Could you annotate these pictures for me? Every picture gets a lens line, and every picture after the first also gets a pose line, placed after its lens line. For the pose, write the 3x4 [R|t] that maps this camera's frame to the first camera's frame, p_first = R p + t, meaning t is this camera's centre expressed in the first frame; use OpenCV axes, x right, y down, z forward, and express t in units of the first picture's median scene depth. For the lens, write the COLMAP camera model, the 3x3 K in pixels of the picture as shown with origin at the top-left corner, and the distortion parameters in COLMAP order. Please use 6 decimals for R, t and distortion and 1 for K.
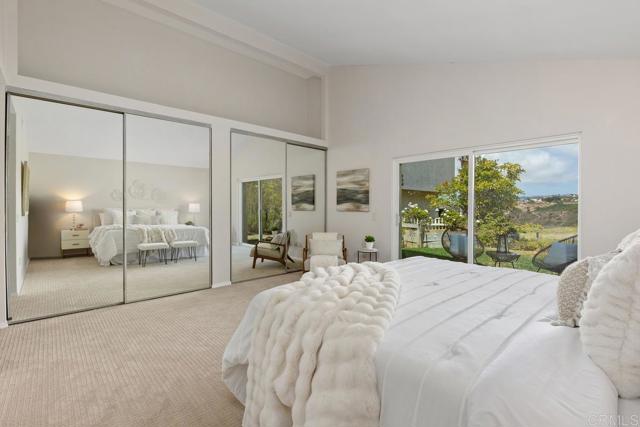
lens RADIAL K [[311.1, 0, 319.2], [0, 311.1, 210.0], [0, 0, 1]] dist [0.000736, 0.000040]
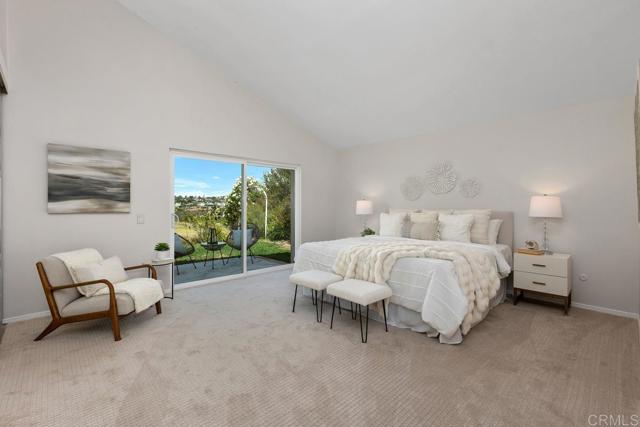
lens RADIAL K [[287.6, 0, 319.3], [0, 287.6, 208.7], [0, 0, 1]] dist [0.008944, -0.002586]
pose [[-0.037776, -0.008477, 0.999250, -0.509800], [0.009343, 0.999917, 0.008836, -0.005712], [-0.999243, 0.009670, -0.037693, 0.571048]]
